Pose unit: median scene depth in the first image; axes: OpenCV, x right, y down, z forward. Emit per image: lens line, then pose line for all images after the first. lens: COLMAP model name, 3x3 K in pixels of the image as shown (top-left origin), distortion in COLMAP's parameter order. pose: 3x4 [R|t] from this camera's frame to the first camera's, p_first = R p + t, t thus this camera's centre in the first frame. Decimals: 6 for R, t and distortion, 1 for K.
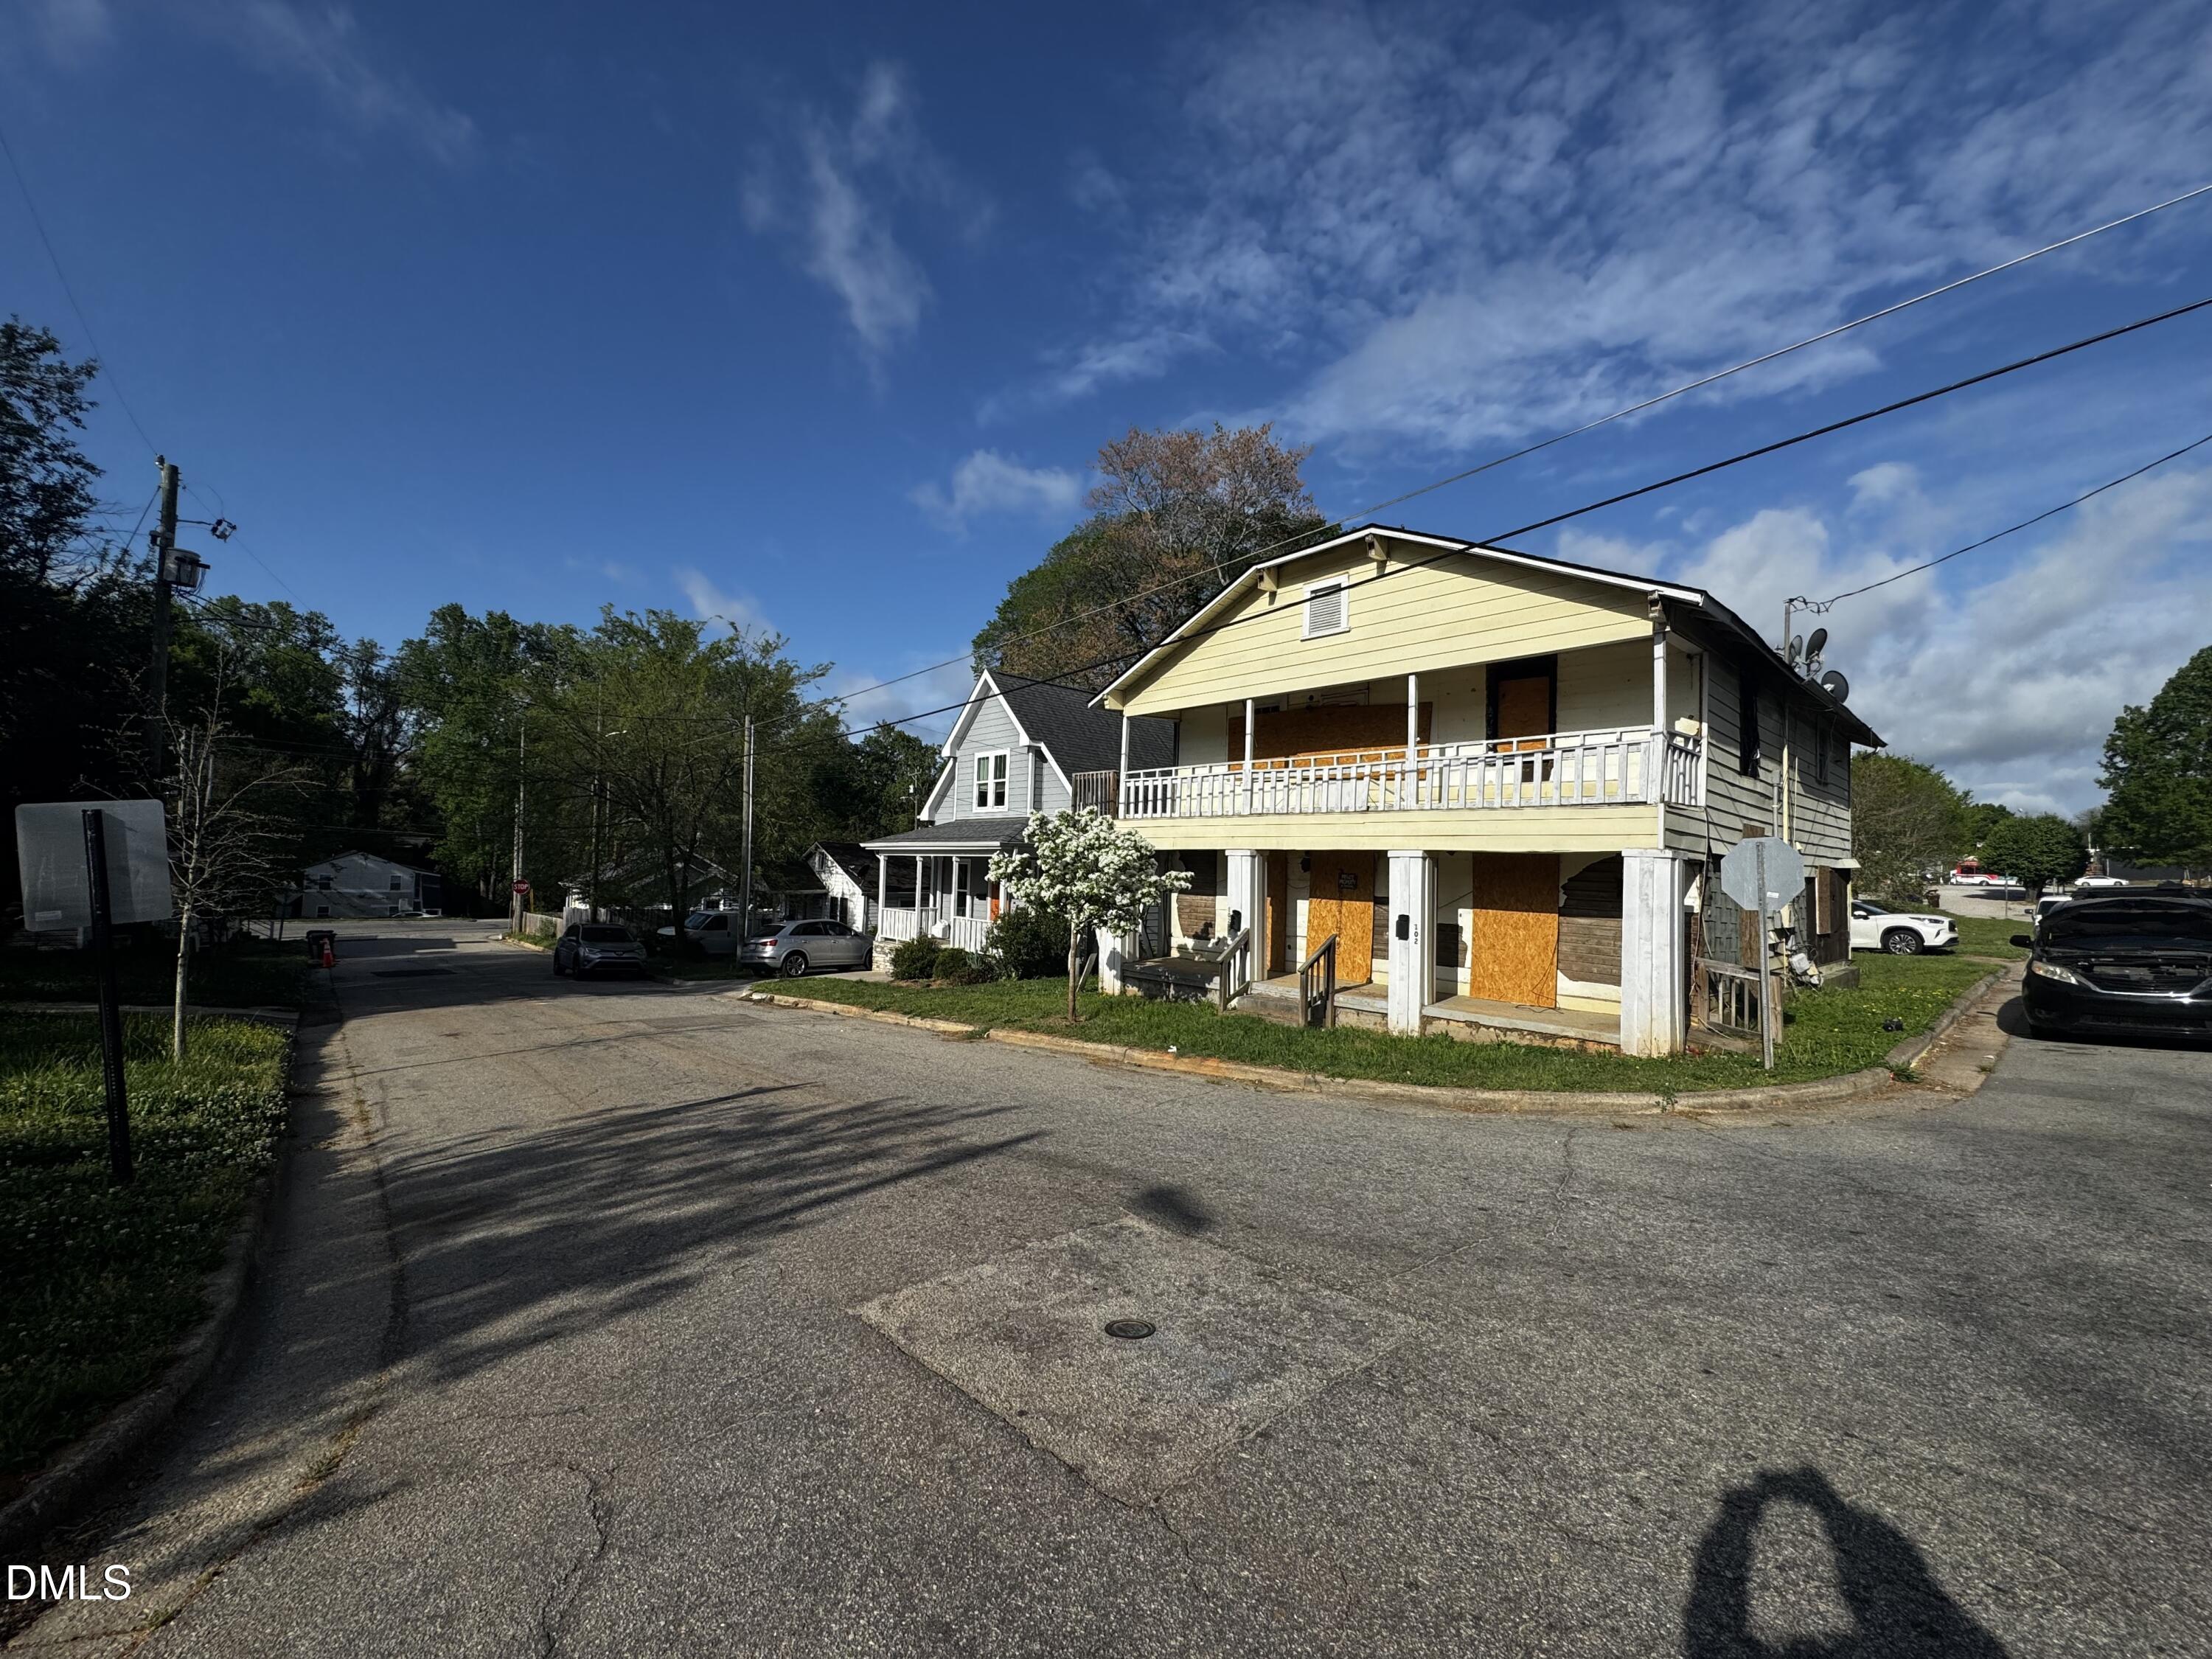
lens RADIAL K [[881.3, 0, 1101.4], [0, 881.3, 832.7], [0, 0, 1]] dist [-0.003020, 0.000472]
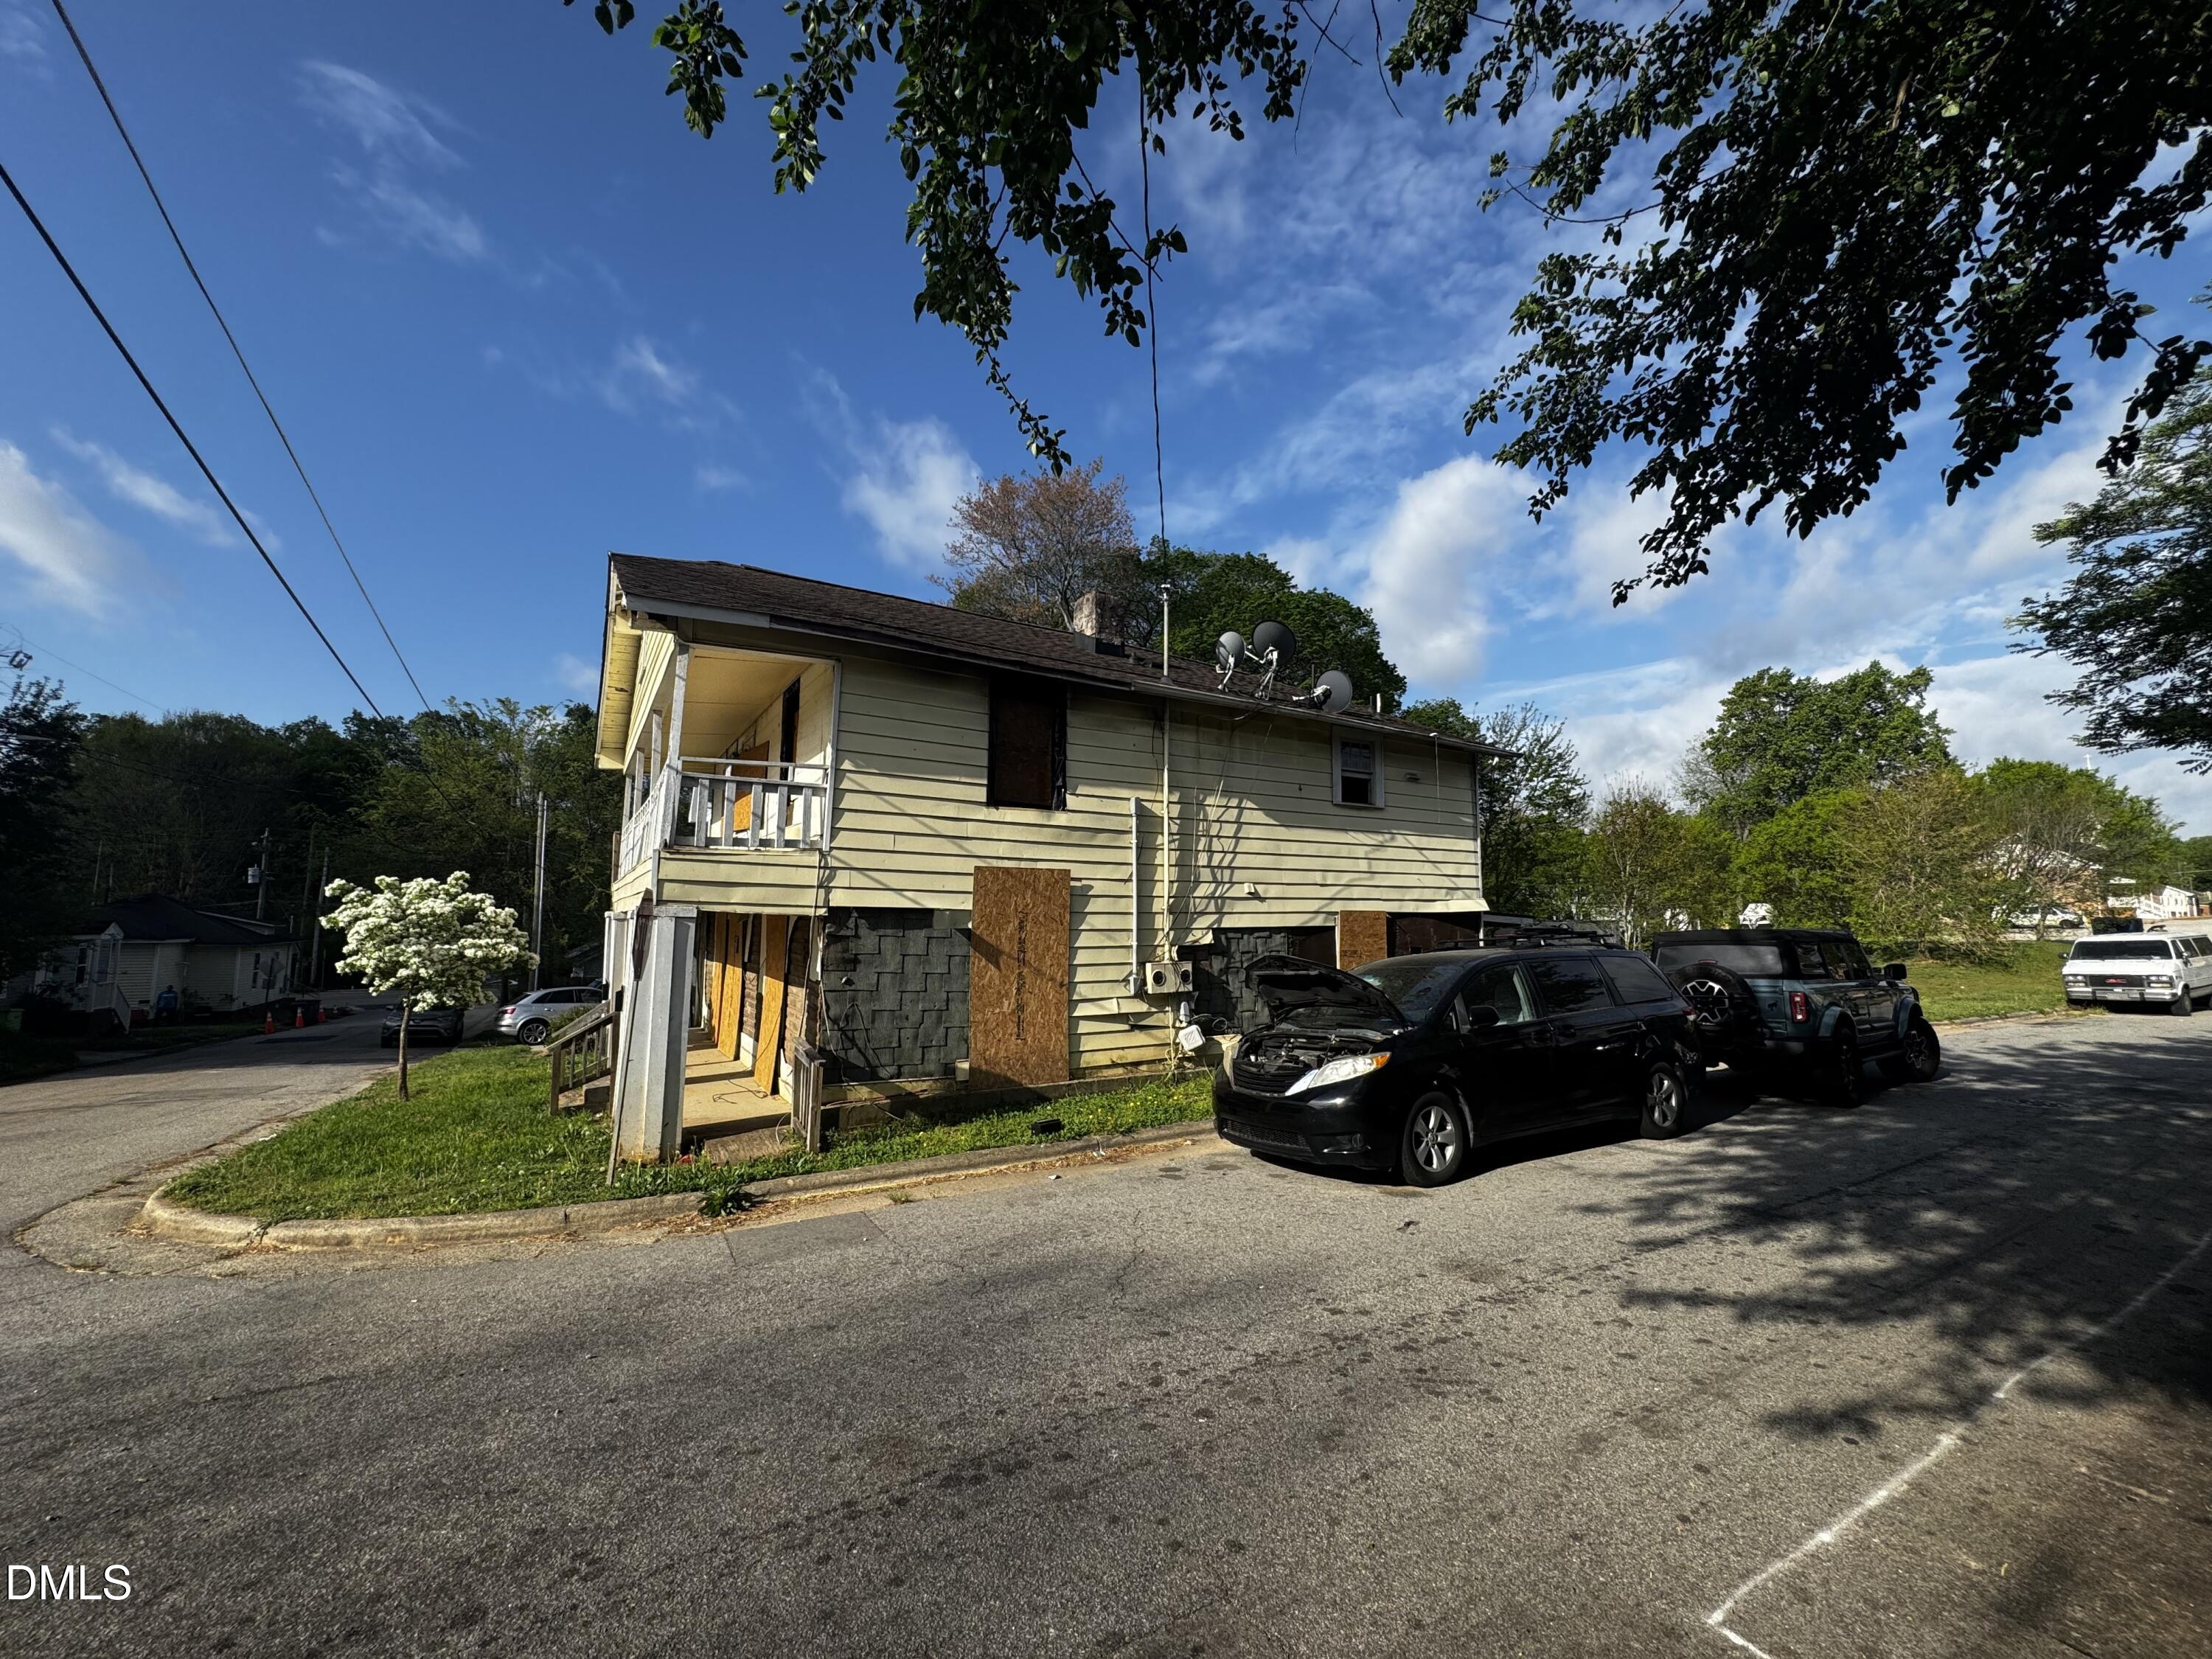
lens RADIAL K [[881.3, 0, 1104.0], [0, 881.3, 826.2], [0, 0, 1]] dist [-0.003020, 0.000472]
pose [[0.980868, -0.045926, -0.189178, 0.950950], [0.032483, 0.996762, -0.073558, 0.015183], [0.191944, 0.066005, 0.979184, 0.213616]]
